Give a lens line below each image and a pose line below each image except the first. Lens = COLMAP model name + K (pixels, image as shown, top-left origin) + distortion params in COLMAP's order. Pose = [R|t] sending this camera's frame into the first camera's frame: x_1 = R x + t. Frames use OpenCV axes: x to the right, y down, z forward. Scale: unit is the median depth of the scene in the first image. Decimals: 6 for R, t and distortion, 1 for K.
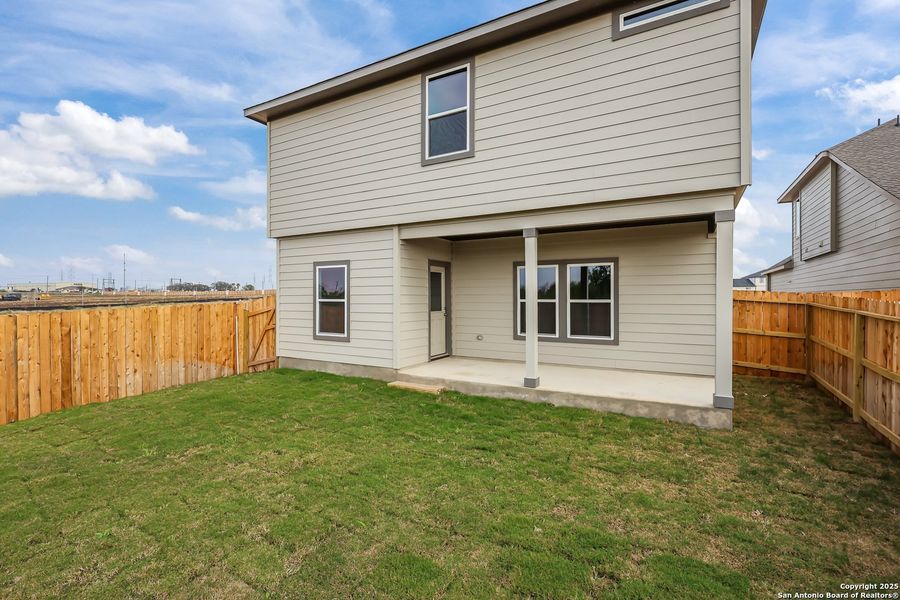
lens RADIAL K [[420.4, 0, 448.5], [0, 420.4, 296.3], [0, 0, 1]] dist [0.000614, 0.000416]
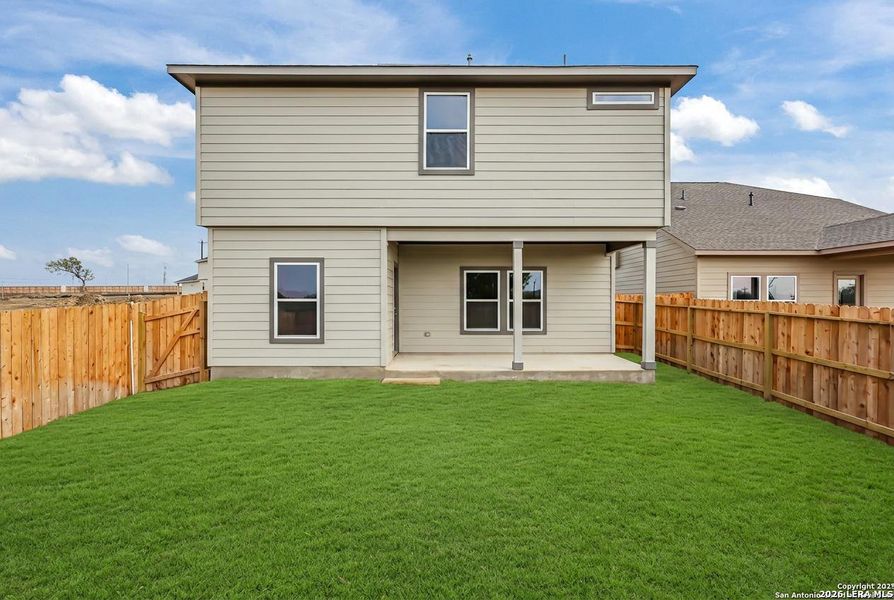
lens RADIAL K [[422.9, 0, 447.0], [0, 422.9, 300.0], [0, 0, 1]] dist [0.000161, 0.000002]
pose [[0.864040, 0.000676, 0.503423, -0.583914], [-0.001785, 0.999997, 0.001721, 0.009256], [-0.503421, -0.002386, 0.864038, 0.033072]]
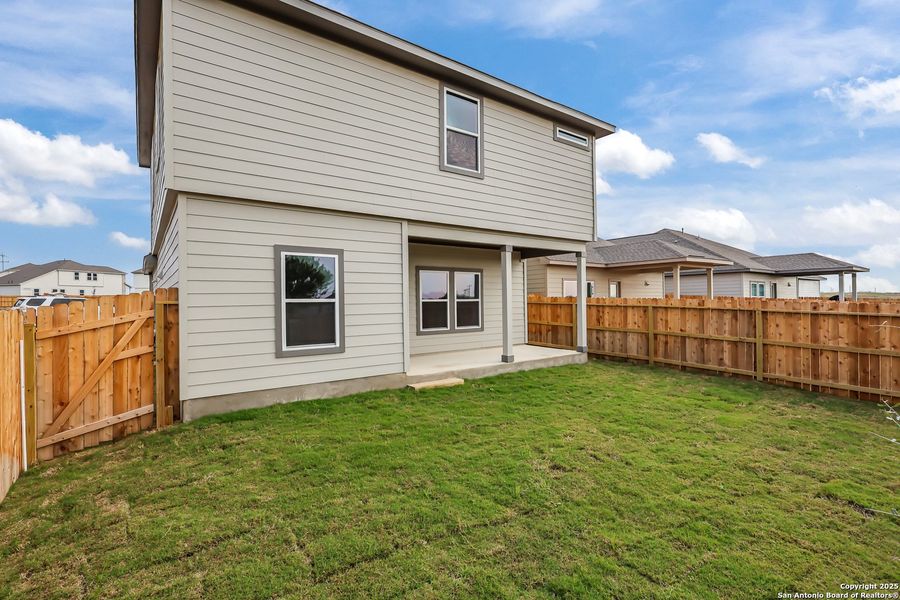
lens RADIAL K [[429.3, 0, 450.0], [0, 429.3, 300.0], [0, 0, 1]] dist [0.001125, 0.000187]
pose [[0.391235, -0.000426, 0.920291, -1.105729], [0.012129, 0.999915, -0.004693, 0.019200], [-0.920211, 0.012999, 0.391207, 0.607342]]
